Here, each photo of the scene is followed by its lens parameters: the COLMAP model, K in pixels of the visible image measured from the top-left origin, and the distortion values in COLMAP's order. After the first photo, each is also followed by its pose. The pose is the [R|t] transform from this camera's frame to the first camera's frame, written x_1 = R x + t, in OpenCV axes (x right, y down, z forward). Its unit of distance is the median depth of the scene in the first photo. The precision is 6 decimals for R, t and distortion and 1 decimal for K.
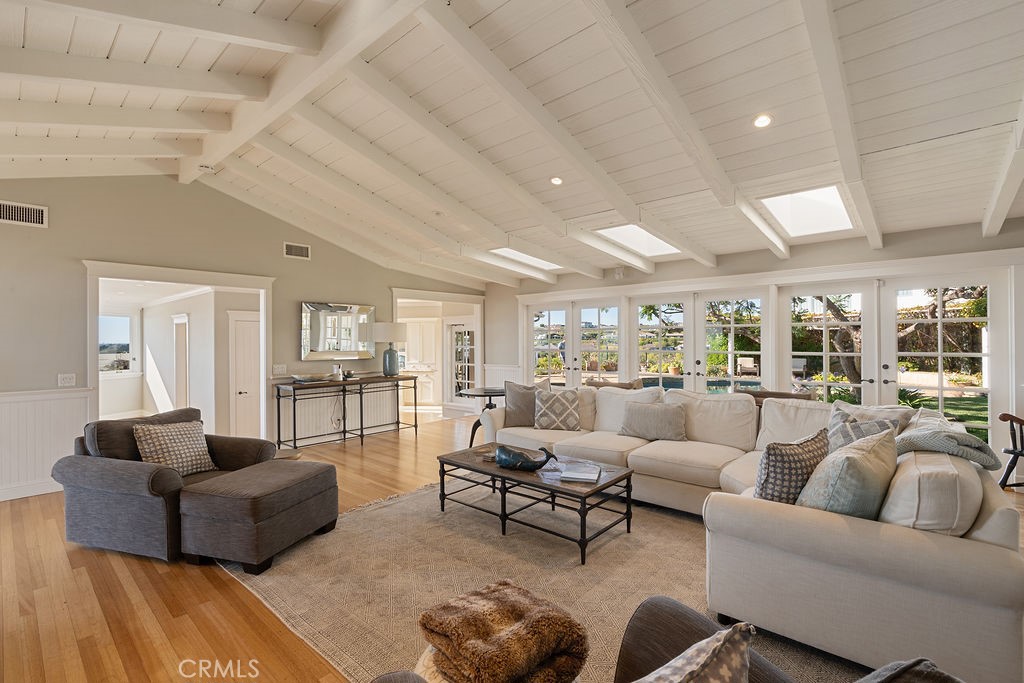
lens RADIAL K [[464.7, 0, 508.5], [0, 464.7, 336.2], [0, 0, 1]] dist [-0.005069, 0.002201]
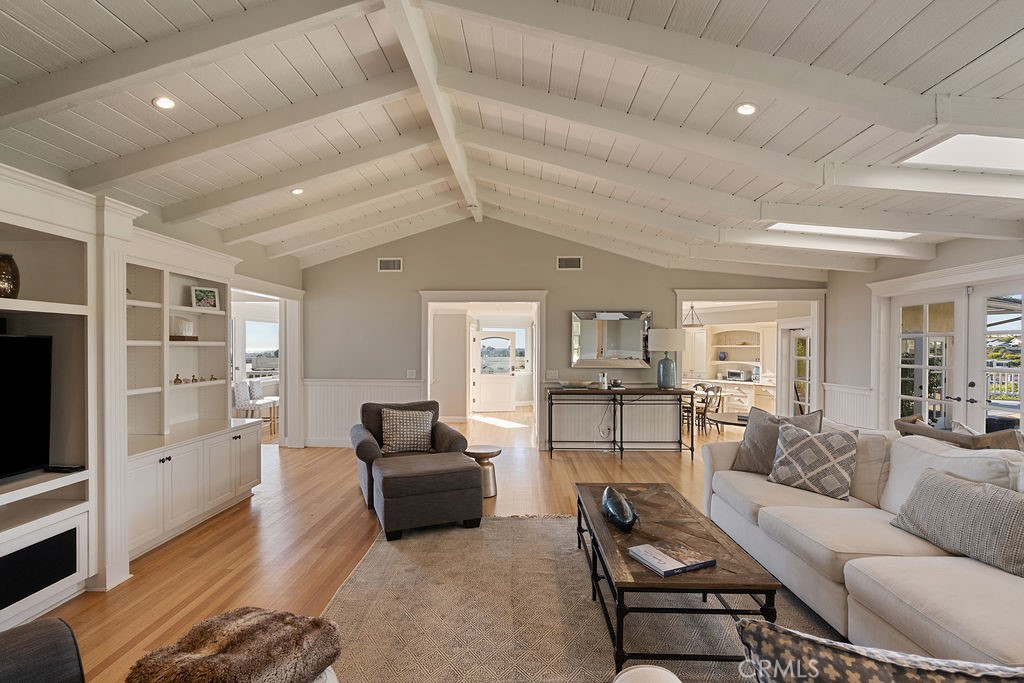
lens RADIAL K [[464.7, 0, 506.0], [0, 464.7, 352.9], [0, 0, 1]] dist [-0.005069, 0.002201]
pose [[0.635644, 0.017287, -0.771789, 0.328101], [-0.000531, 0.999759, 0.021956, -0.003811], [0.771982, -0.013546, 0.635500, 0.261726]]
